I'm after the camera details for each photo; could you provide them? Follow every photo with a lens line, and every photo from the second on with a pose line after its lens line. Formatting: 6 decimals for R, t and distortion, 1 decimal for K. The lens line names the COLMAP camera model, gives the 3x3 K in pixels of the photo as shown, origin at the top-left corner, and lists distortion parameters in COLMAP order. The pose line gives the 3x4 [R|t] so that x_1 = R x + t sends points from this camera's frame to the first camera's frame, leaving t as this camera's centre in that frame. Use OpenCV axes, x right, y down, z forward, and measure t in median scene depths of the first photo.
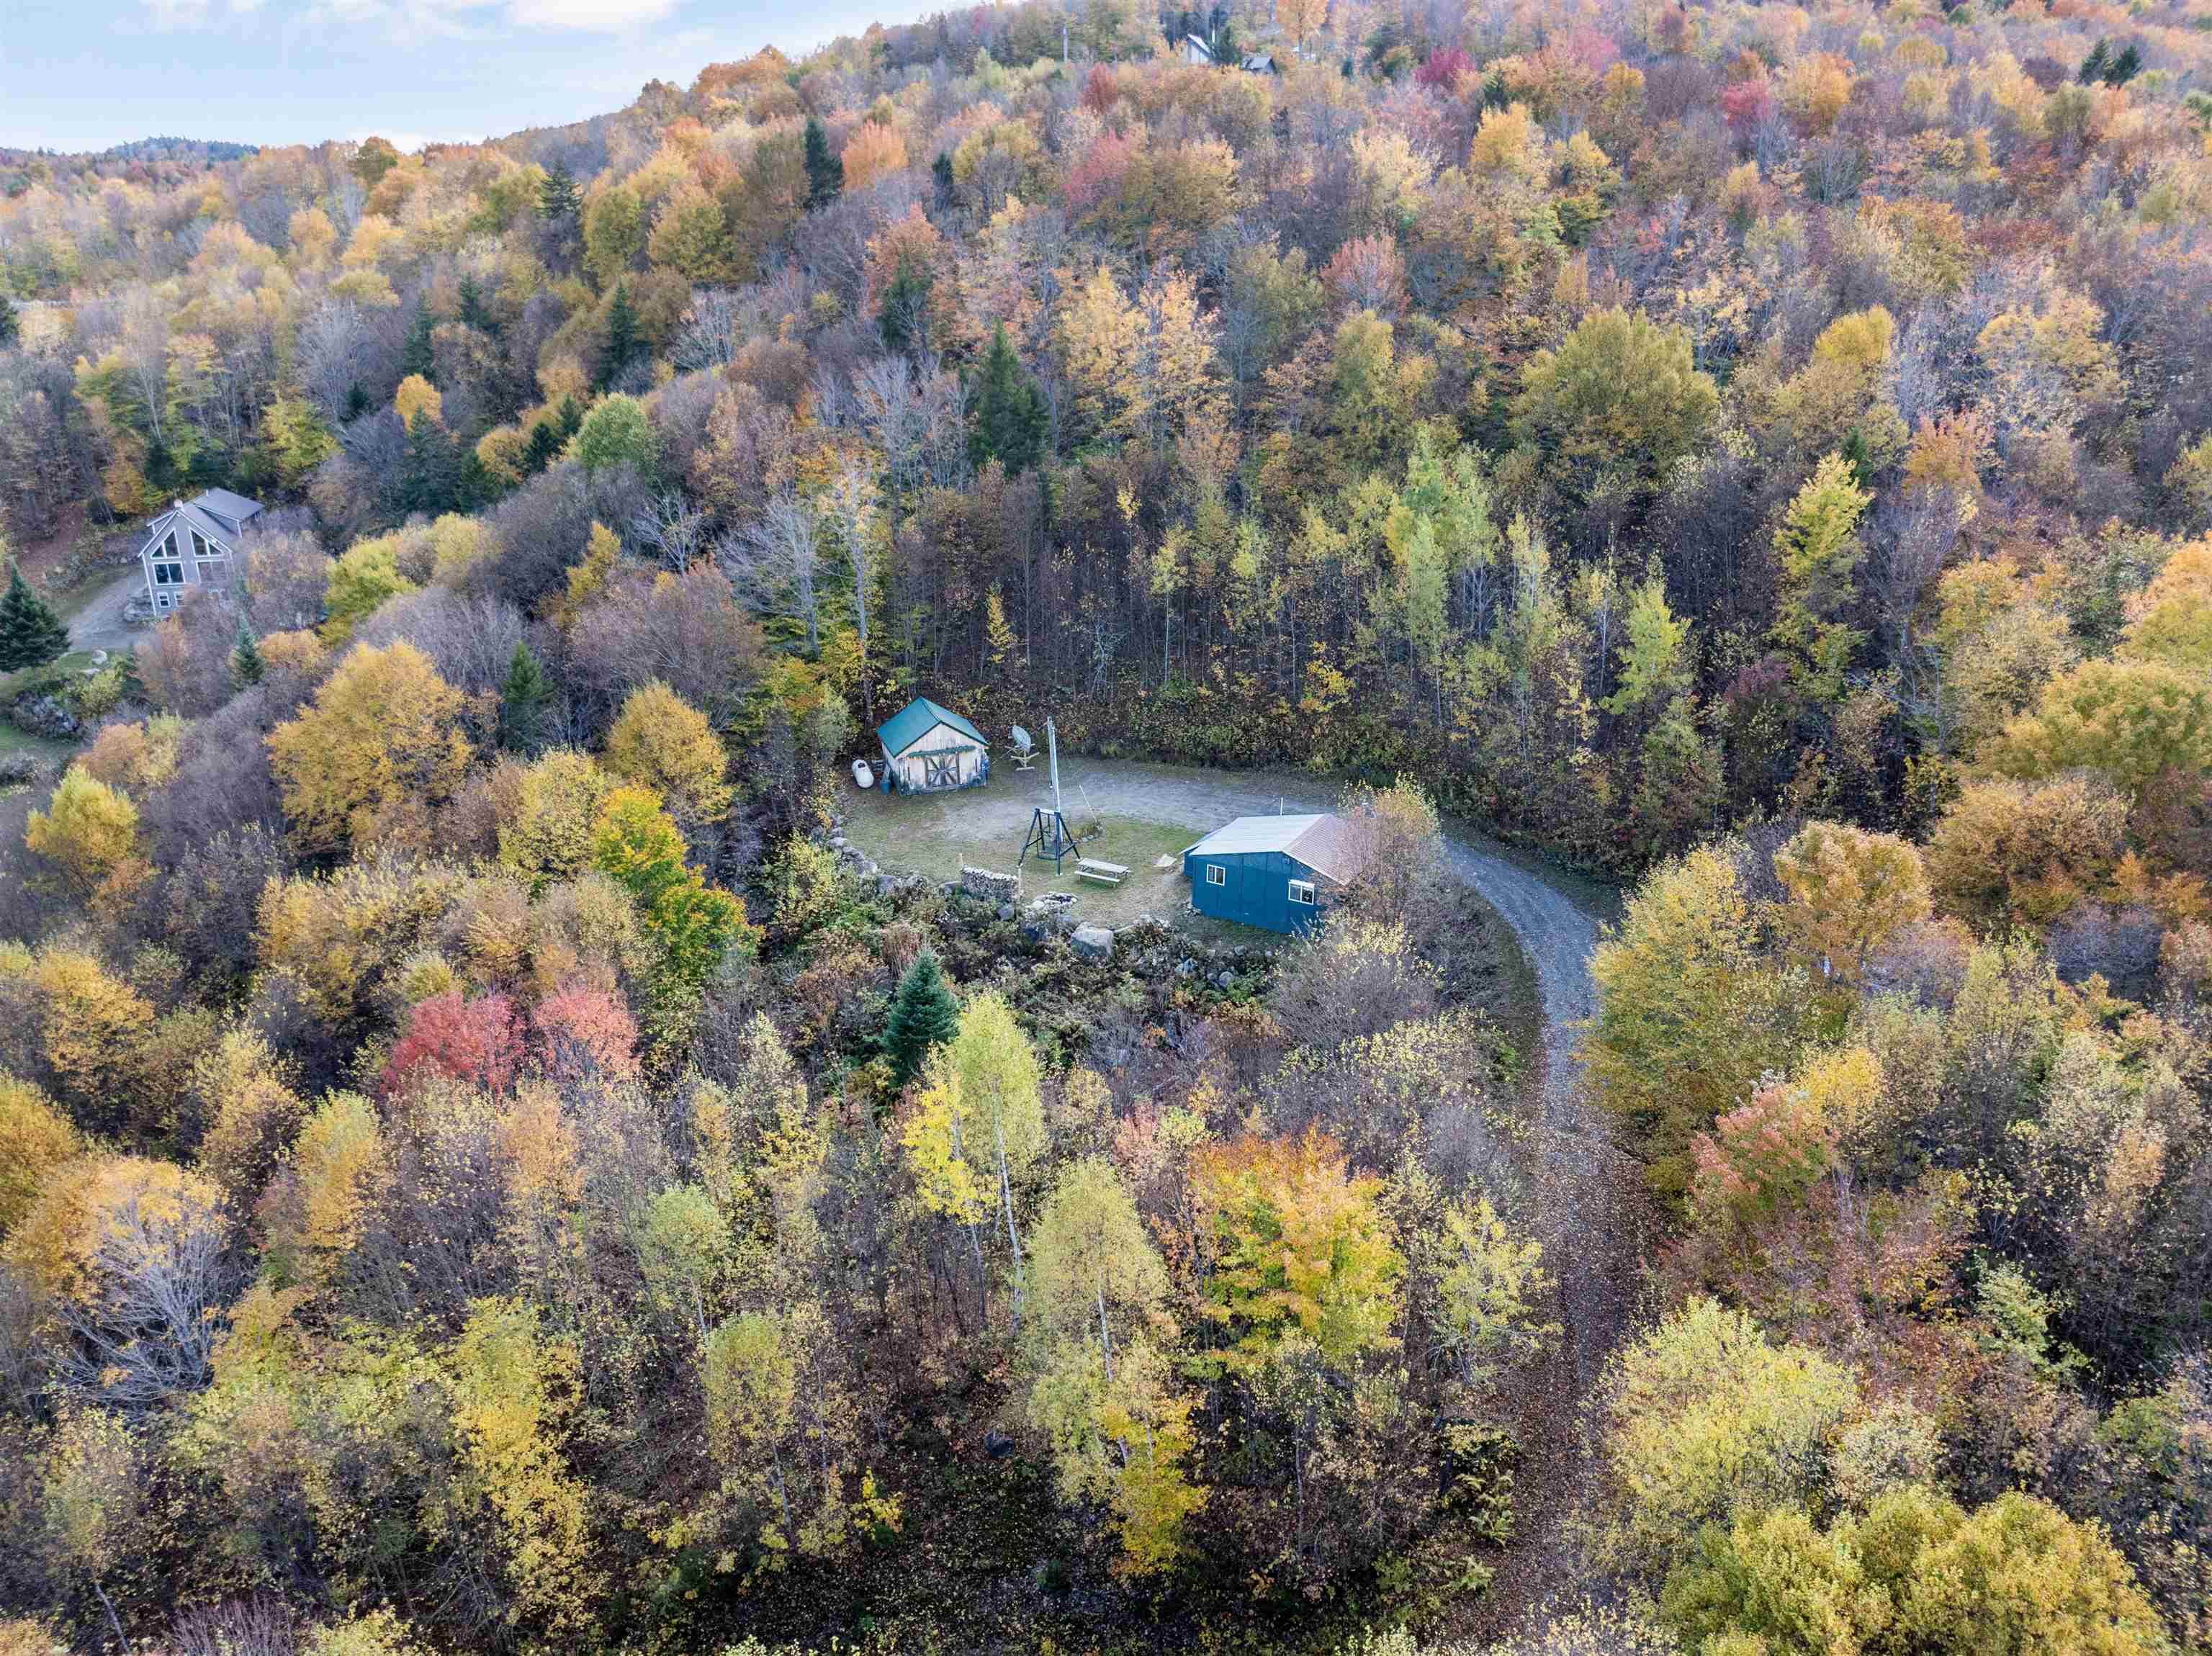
lens RADIAL K [[1558.9, 0, 1106.0], [0, 1558.9, 828.0], [0, 0, 1]] dist [-0.034054, 0.007901]
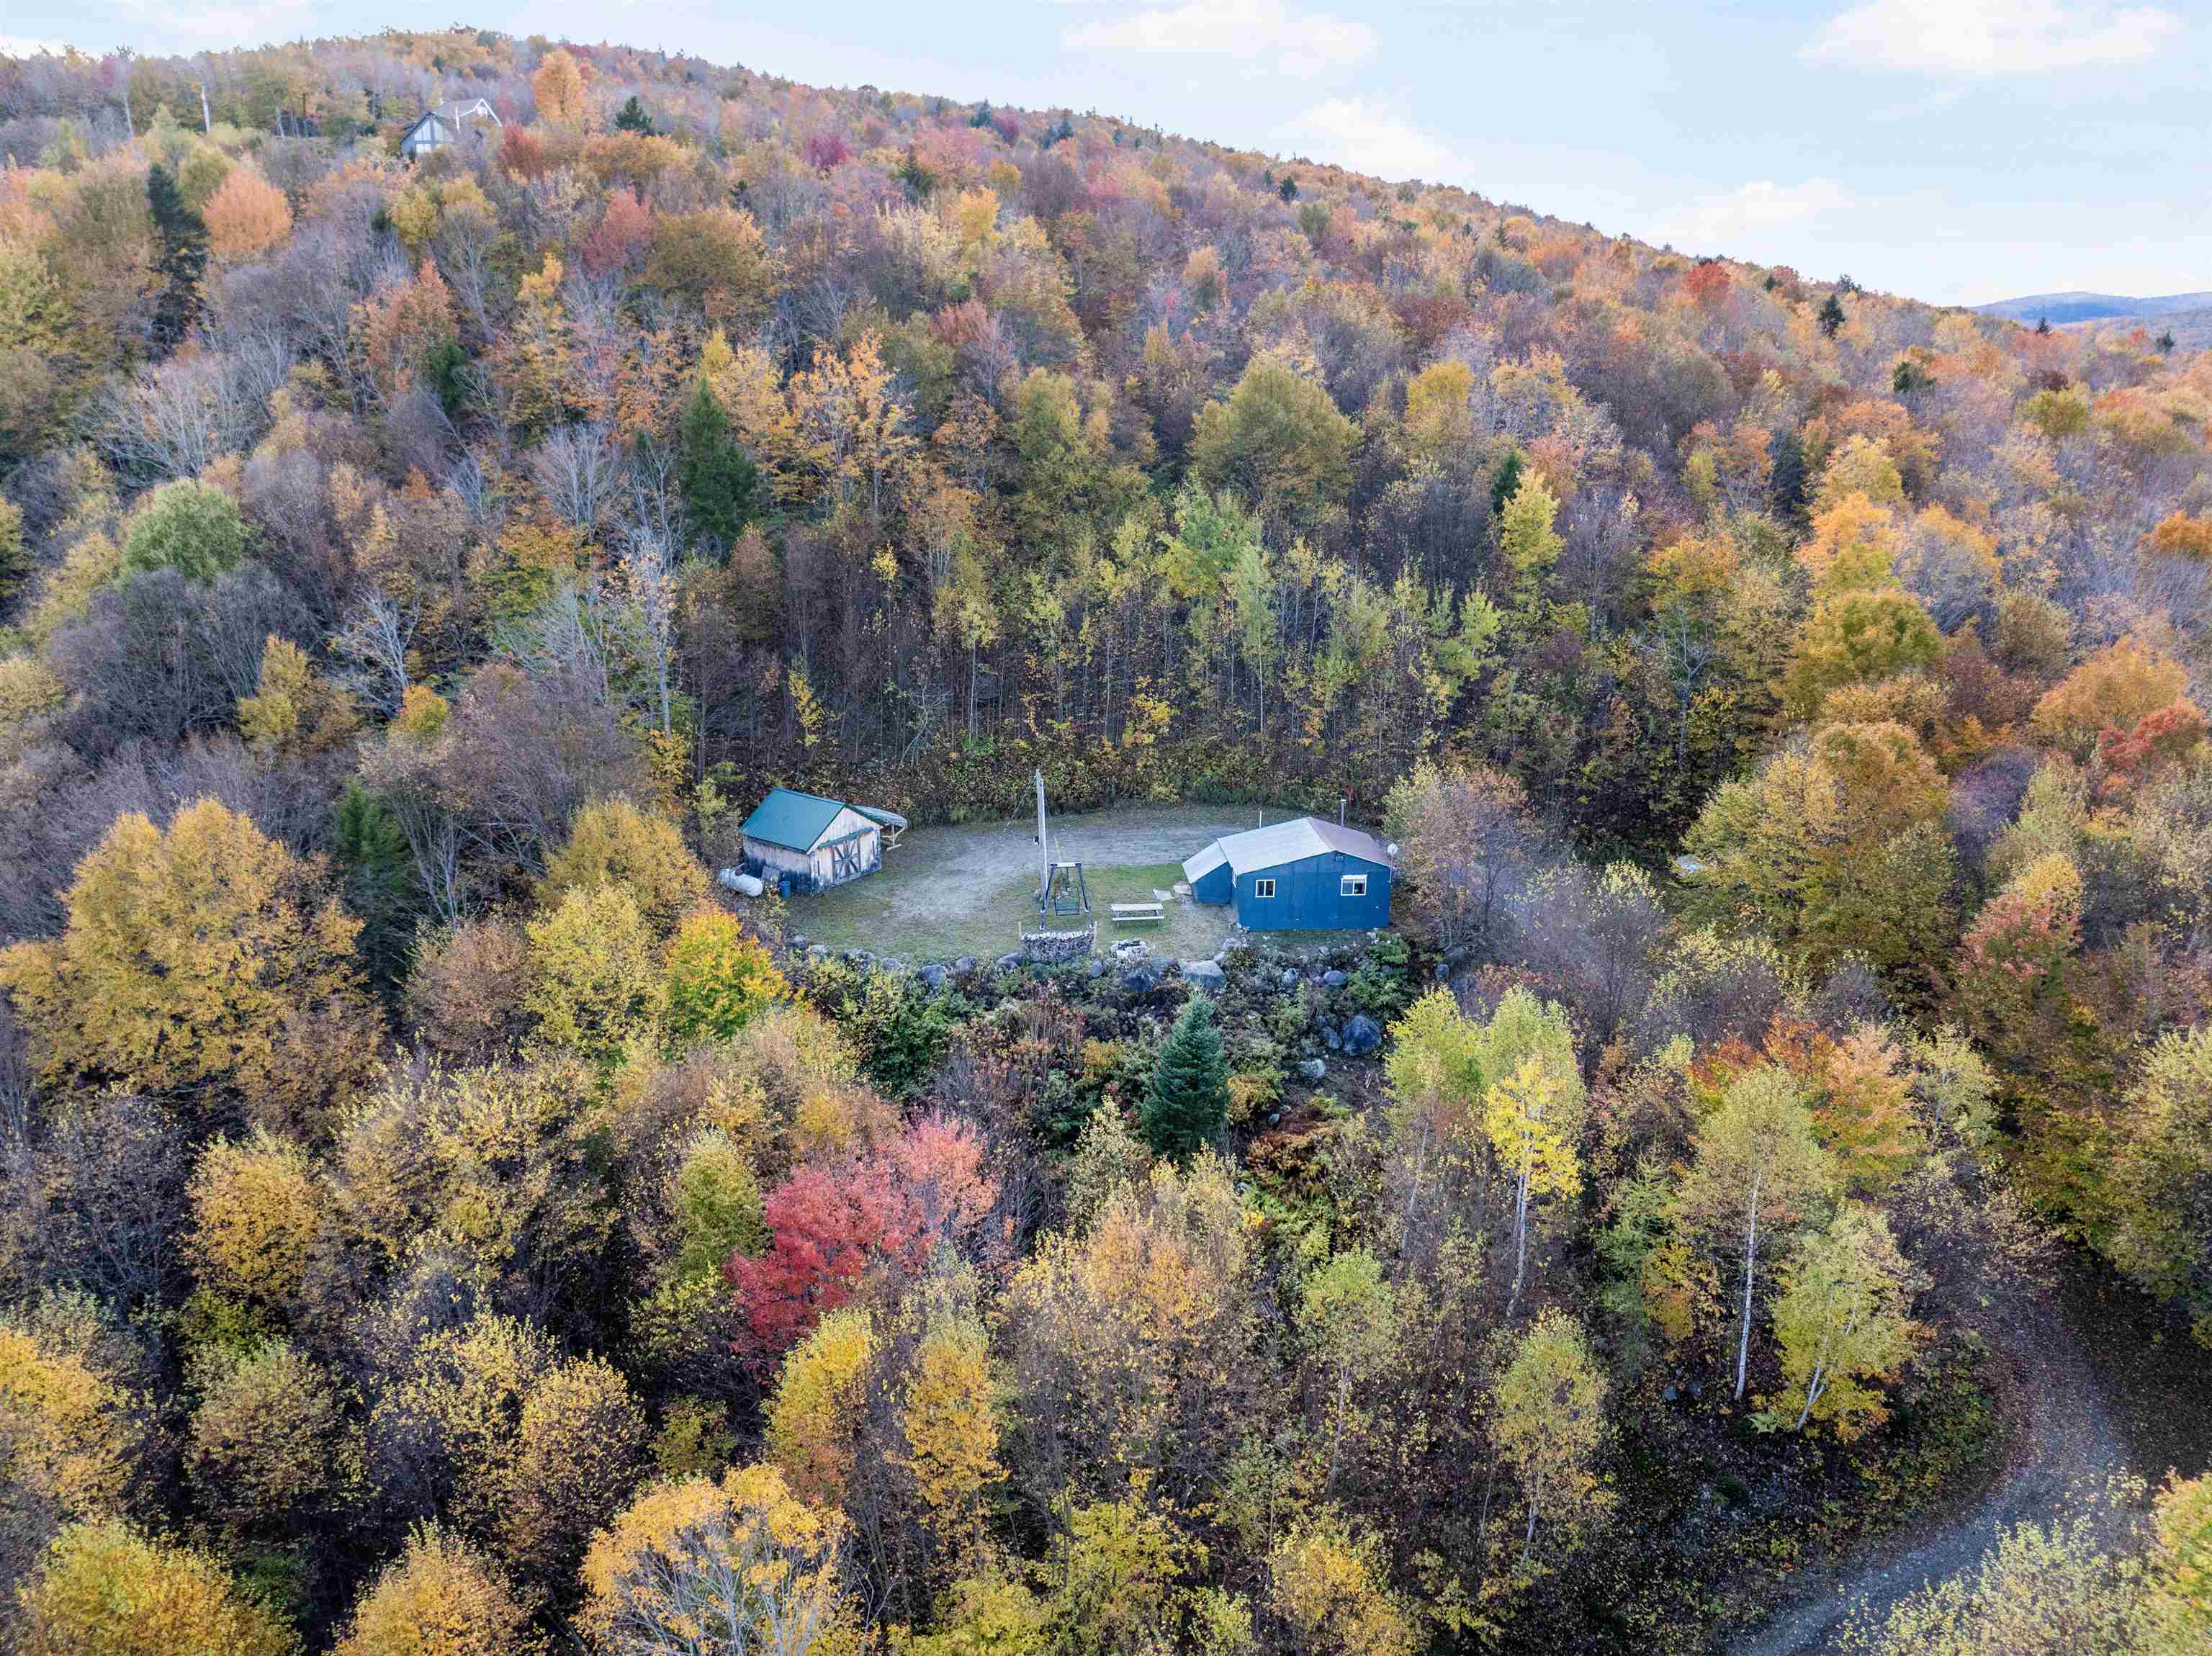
lens RADIAL K [[1576.3, 0, 1103.1], [0, 1576.3, 801.6], [0, 0, 1]] dist [-0.031134, -0.000530]
pose [[0.820493, -0.151547, 0.551203, -0.556555], [0.198372, 0.979784, -0.025907, -0.019370], [-0.536134, 0.130600, 0.833969, 0.183381]]
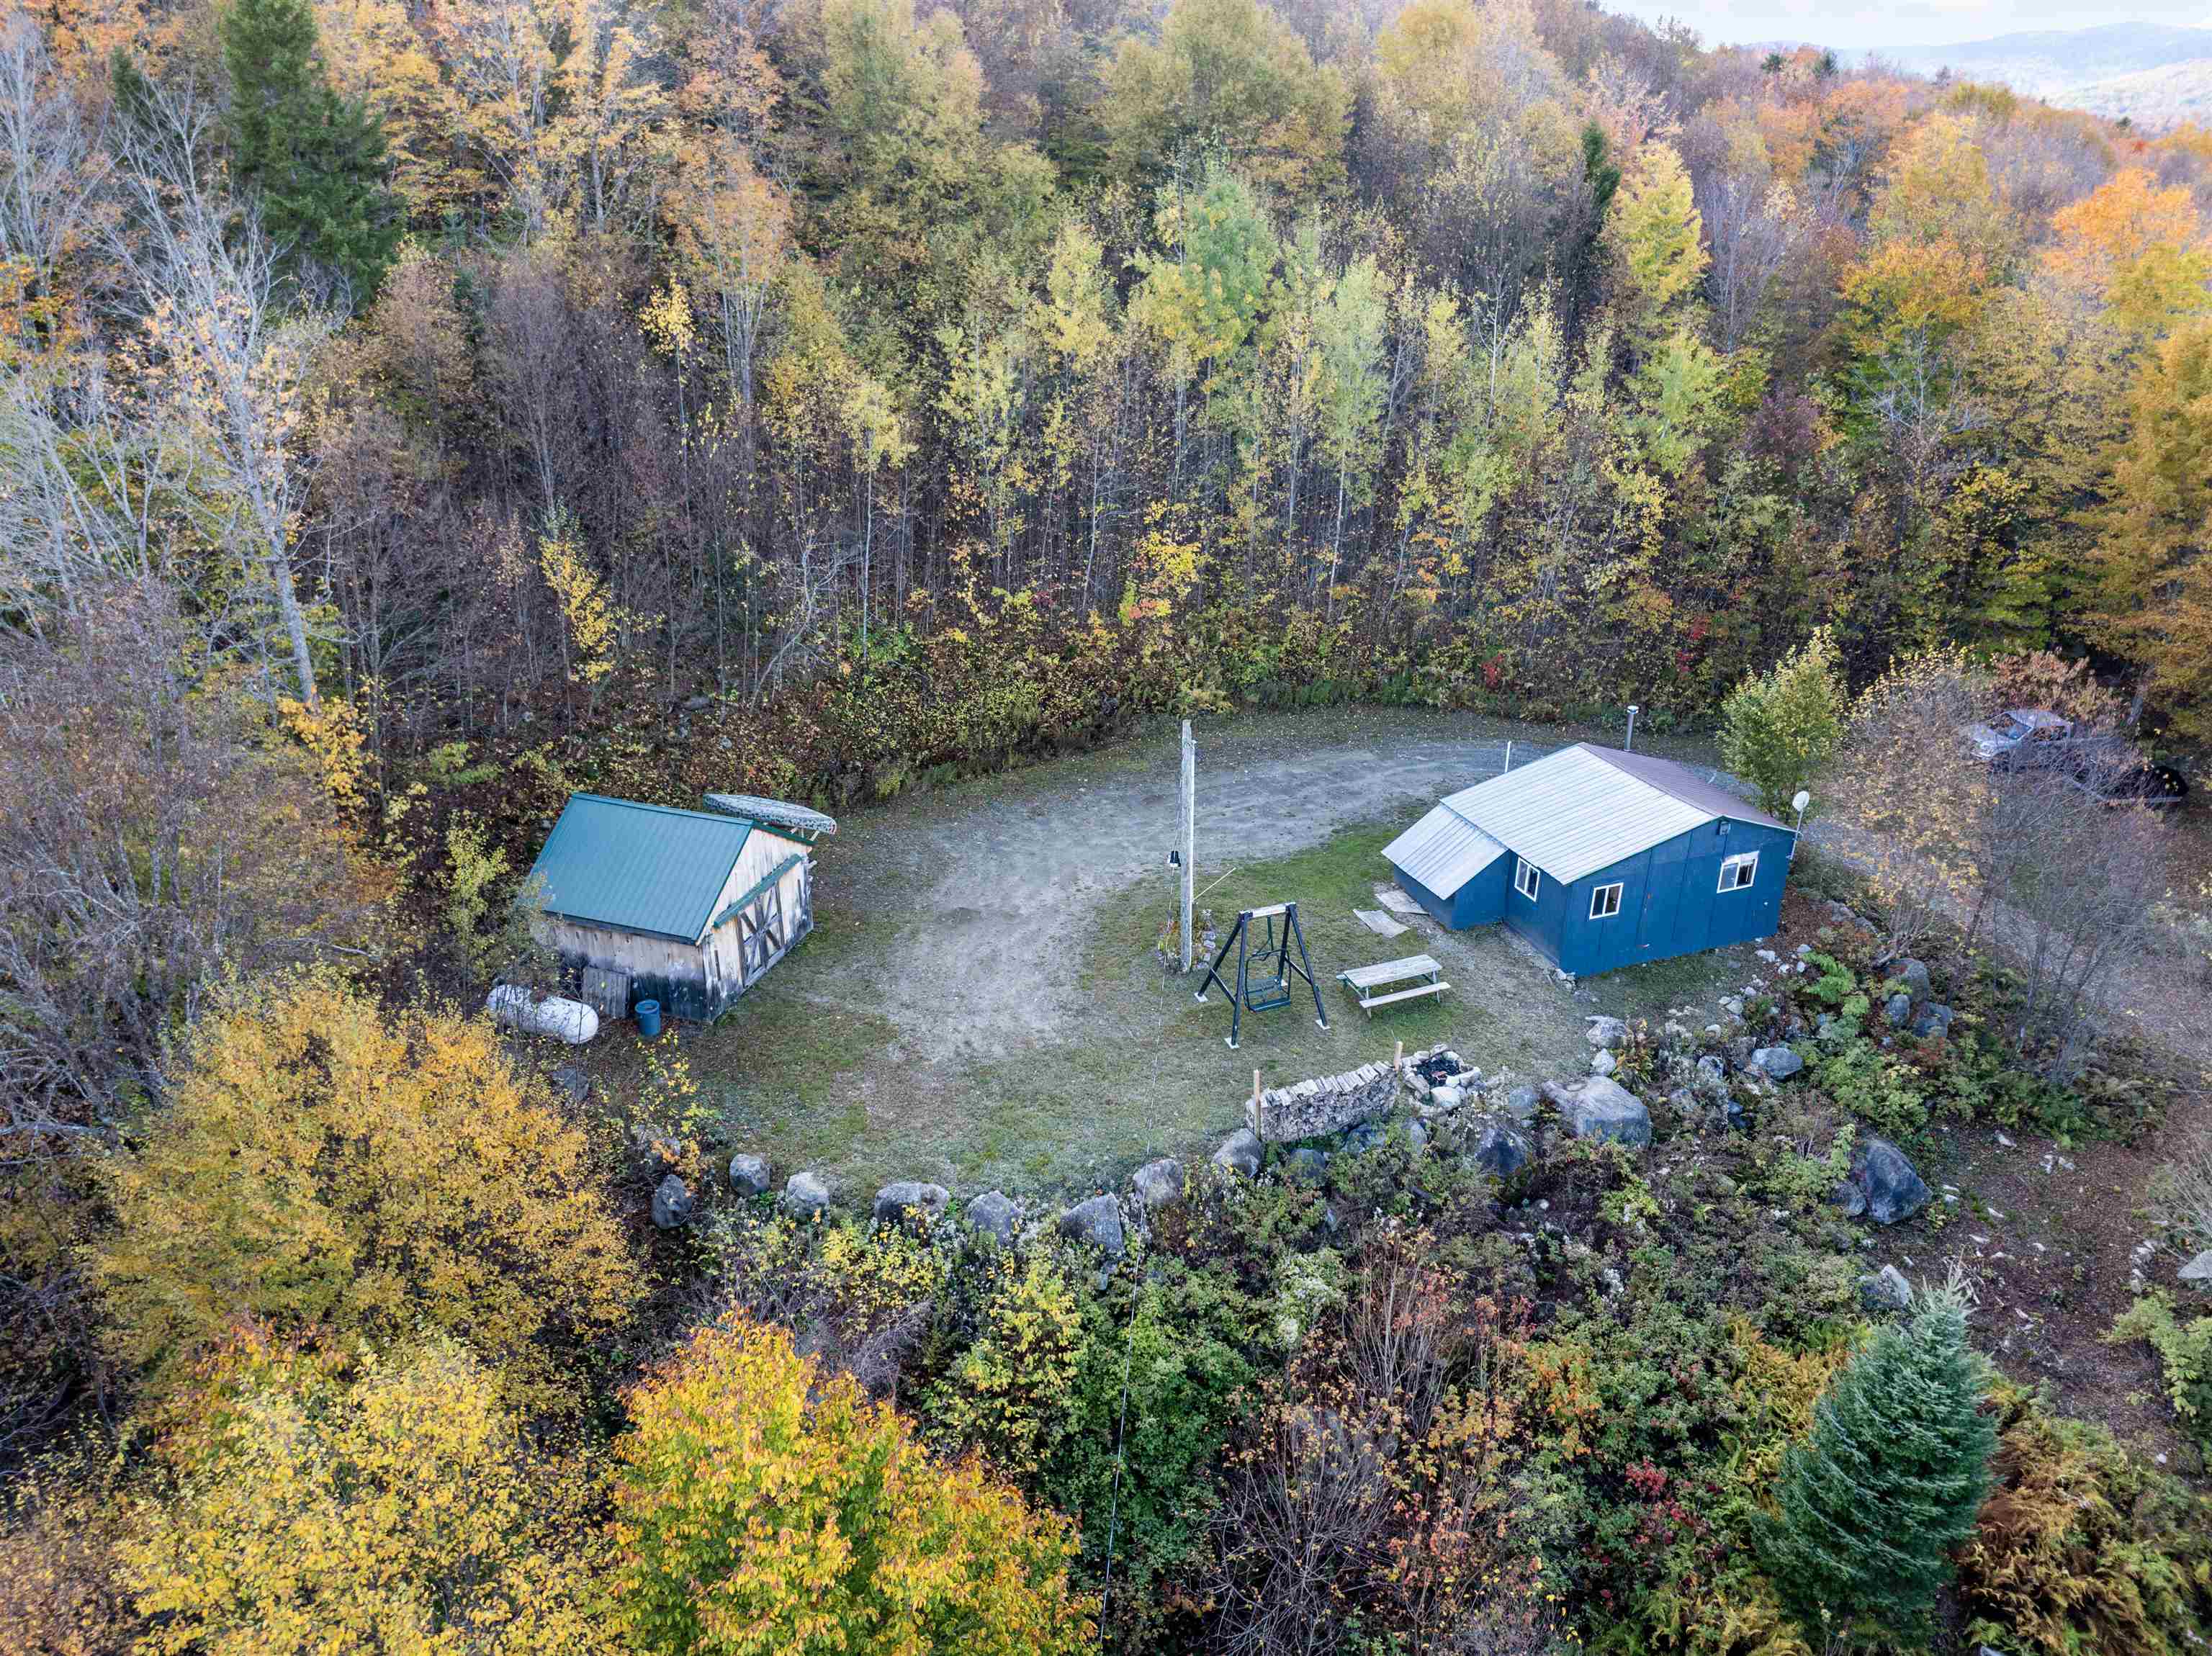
lens RADIAL K [[1576.3, 0, 1103.1], [0, 1576.3, 801.6], [0, 0, 1]] dist [-0.031134, -0.000530]
pose [[0.620940, -0.304653, 0.722233, -0.409203], [0.273273, 0.947711, 0.164817, -0.136516], [-0.734681, 0.095026, 0.671725, 0.731621]]
